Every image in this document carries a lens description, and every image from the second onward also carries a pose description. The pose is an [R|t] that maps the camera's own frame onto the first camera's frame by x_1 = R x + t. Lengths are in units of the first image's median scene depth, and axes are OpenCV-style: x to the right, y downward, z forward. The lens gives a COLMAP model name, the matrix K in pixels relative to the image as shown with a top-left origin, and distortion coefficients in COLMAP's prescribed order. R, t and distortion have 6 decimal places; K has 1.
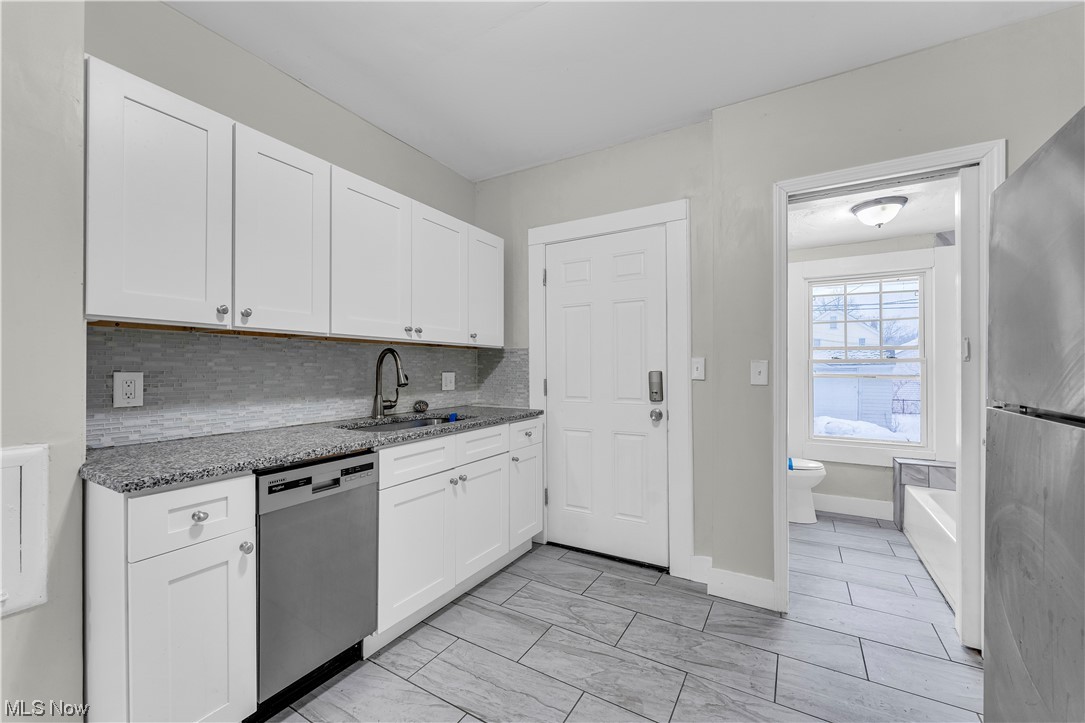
lens RADIAL K [[435.9, 0, 536.9], [0, 435.9, 367.5], [0, 0, 1]] dist [0.000196, 0.000225]
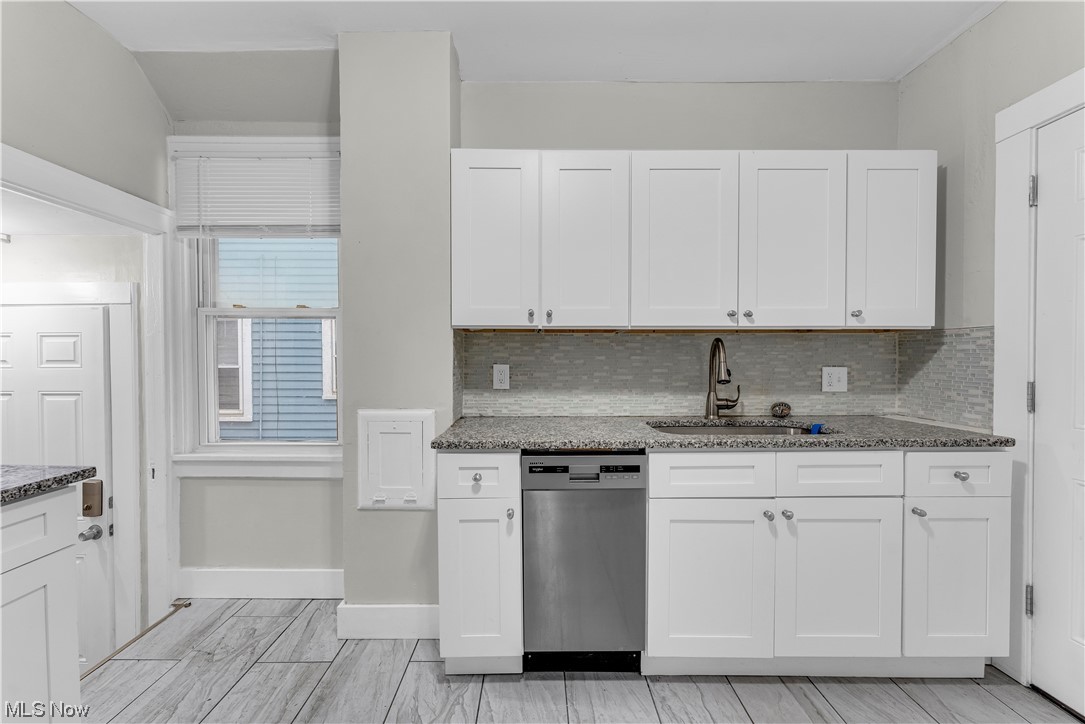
lens RADIAL K [[435.9, 0, 536.3], [0, 435.9, 368.0], [0, 0, 1]] dist [0.000196, 0.000225]
pose [[0.512463, 0.014405, -0.858588, 0.210074], [0.001973, 0.999837, 0.017952, -0.001351], [0.858707, -0.010894, 0.512351, 0.254827]]
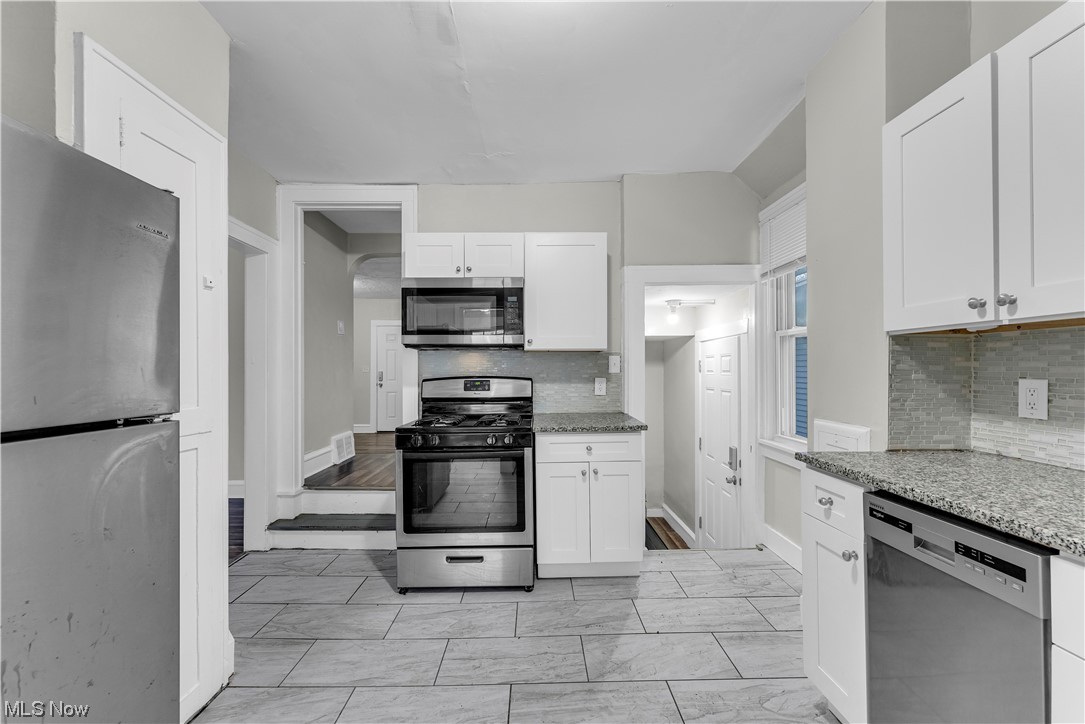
lens RADIAL K [[435.9, 0, 536.0], [0, 435.9, 368.2], [0, 0, 1]] dist [0.000196, 0.000225]
pose [[-0.856392, -0.000419, -0.516325, 0.256629], [0.001804, 0.999991, -0.003802, -0.006890], [0.516322, -0.004188, -0.856384, 0.822920]]
